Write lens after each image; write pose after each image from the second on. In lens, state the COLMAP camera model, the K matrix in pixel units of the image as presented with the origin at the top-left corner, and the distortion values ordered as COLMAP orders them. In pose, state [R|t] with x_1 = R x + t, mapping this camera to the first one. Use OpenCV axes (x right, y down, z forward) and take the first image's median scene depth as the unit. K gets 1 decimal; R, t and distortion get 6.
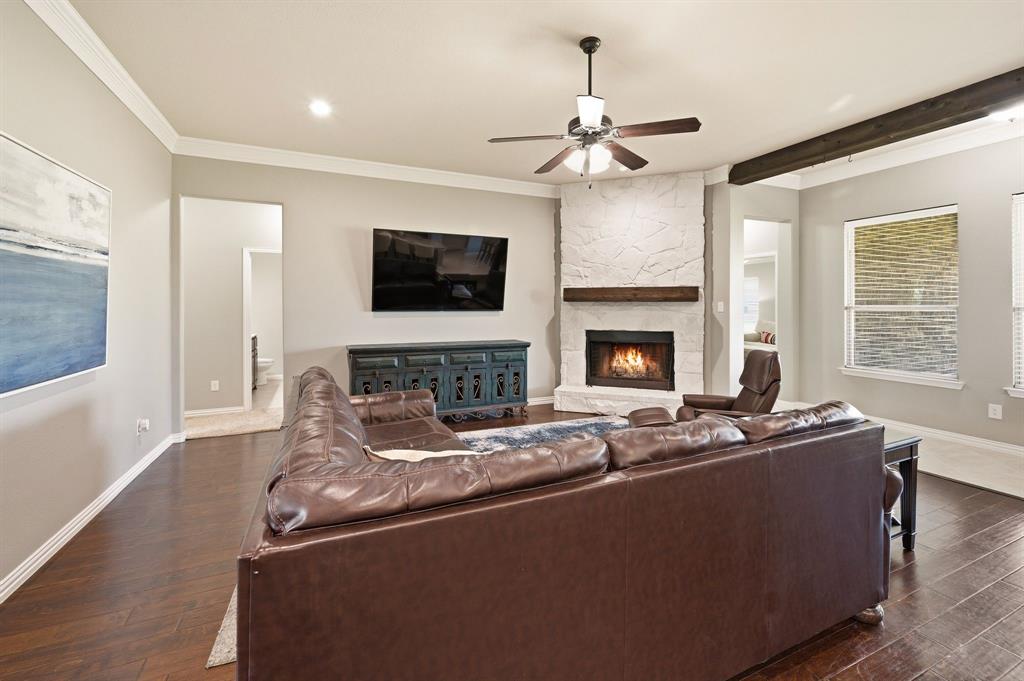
lens RADIAL K [[429.9, 0, 513.1], [0, 429.9, 306.6], [0, 0, 1]] dist [-0.000624, -0.000060]
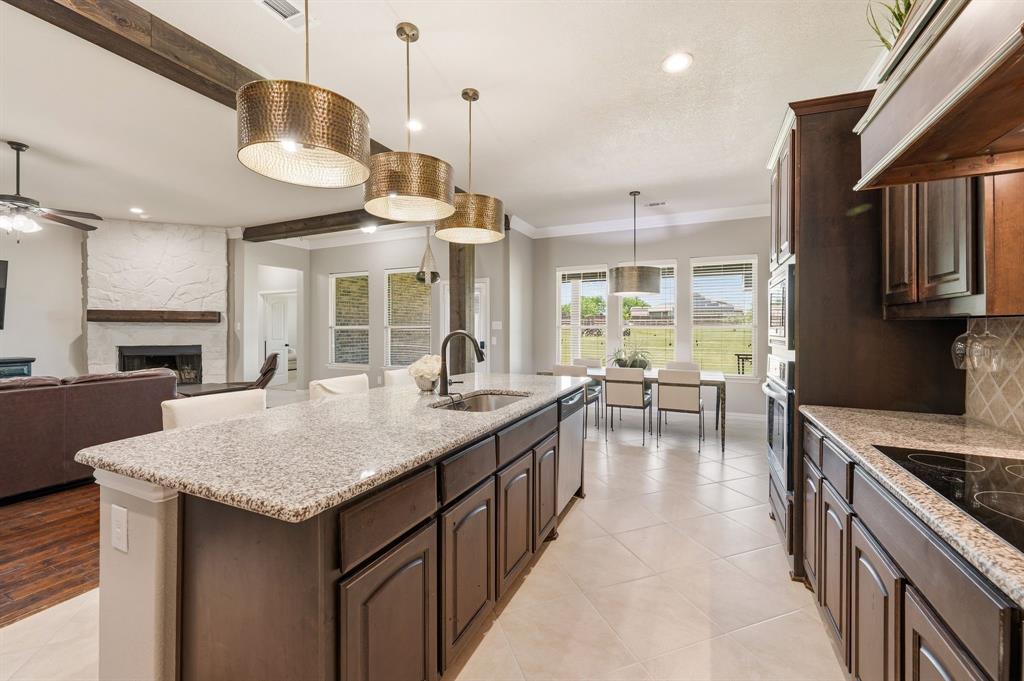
lens RADIAL K [[412.2, 0, 512.2], [0, 412.2, 331.7], [0, 0, 1]] dist [-0.000446, 0.000023]
pose [[0.759530, -0.003444, 0.650464, 0.276966], [0.000368, 0.999988, 0.004866, 0.010957], [-0.650473, -0.003457, 0.759522, -0.592700]]
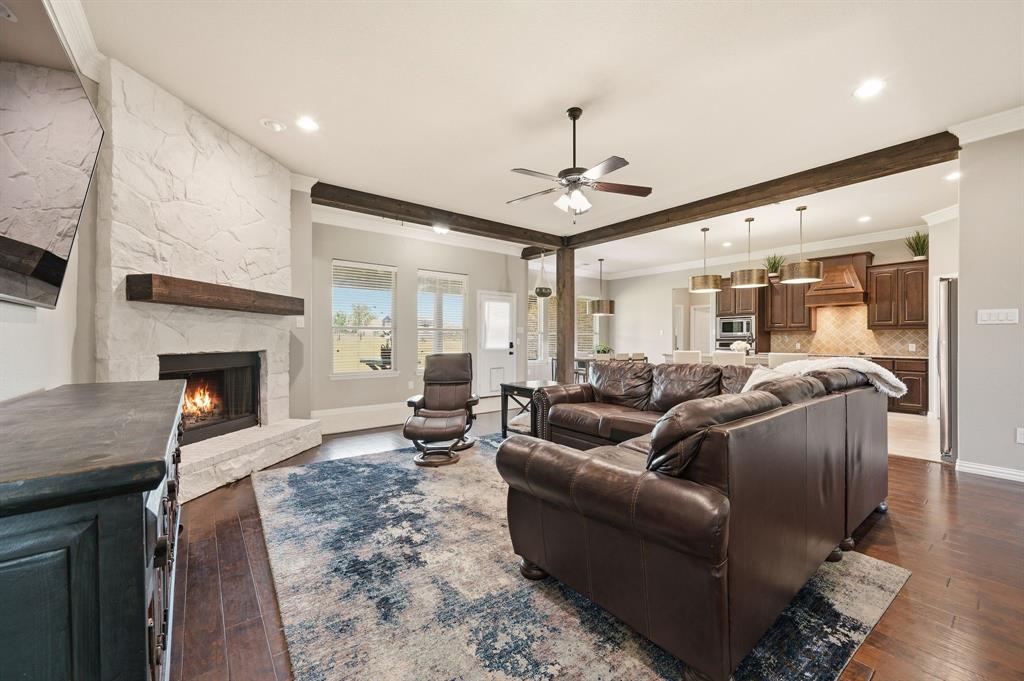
lens RADIAL K [[403.0, 0, 512.0], [0, 403.0, 340.5], [0, 0, 1]] dist [0.000690, 0.000055]
pose [[-0.234289, -0.001150, 0.972166, -0.478601], [-0.001457, 0.999999, 0.000832, 0.037707], [-0.972166, -0.001221, -0.234291, 0.730561]]
